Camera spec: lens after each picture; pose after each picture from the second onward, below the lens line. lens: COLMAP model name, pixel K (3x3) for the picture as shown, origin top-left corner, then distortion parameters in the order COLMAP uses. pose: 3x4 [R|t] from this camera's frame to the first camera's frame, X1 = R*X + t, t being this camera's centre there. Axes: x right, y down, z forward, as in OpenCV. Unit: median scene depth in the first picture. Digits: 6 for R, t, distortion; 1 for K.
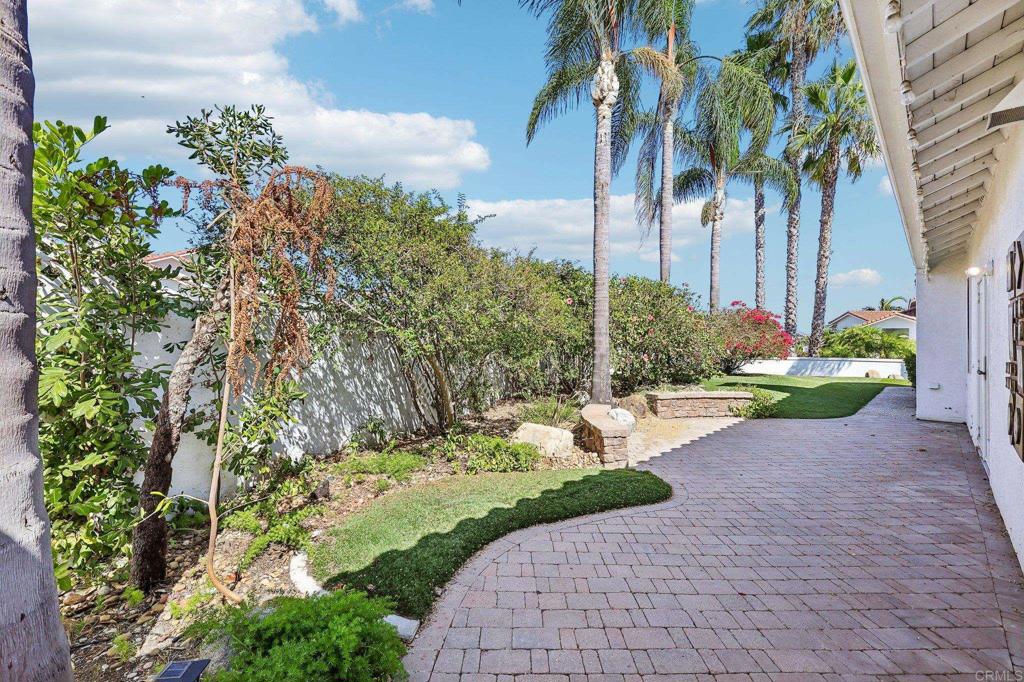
lens RADIAL K [[435.3, 0, 512.9], [0, 435.3, 340.8], [0, 0, 1]] dist [-0.001426, -0.000028]
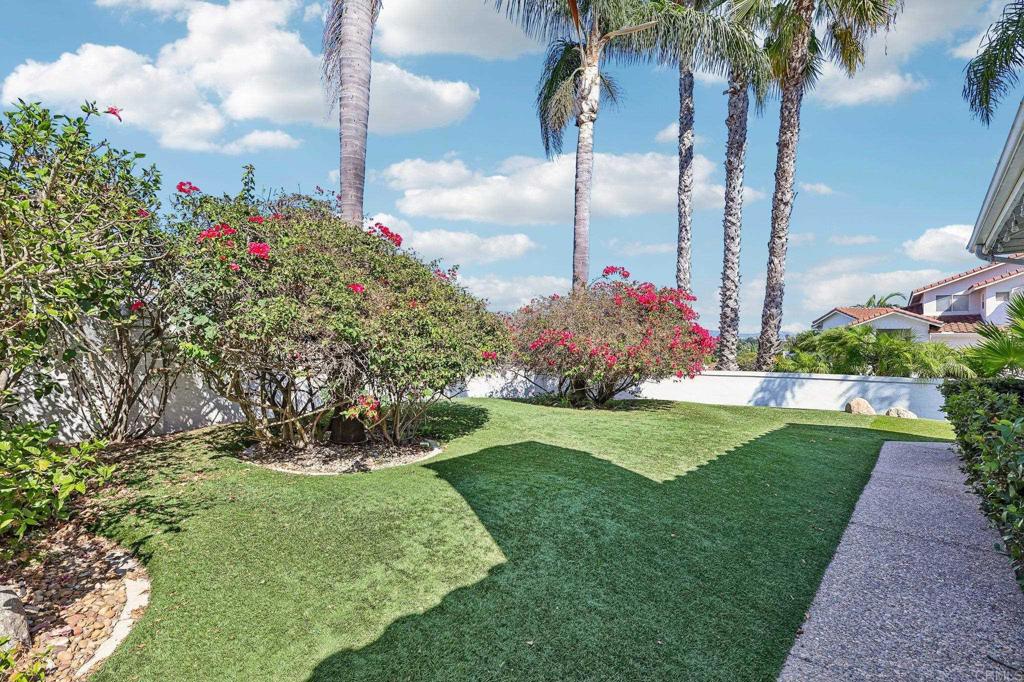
lens RADIAL K [[454.8, 0, 509.9], [0, 454.8, 343.9], [0, 0, 1]] dist [-0.001788, 0.000014]
pose [[0.999631, 0.008422, 0.025836, 0.324908], [-0.008522, 0.999957, 0.003773, 0.001376], [-0.025803, -0.003991, 0.999659, 0.383507]]
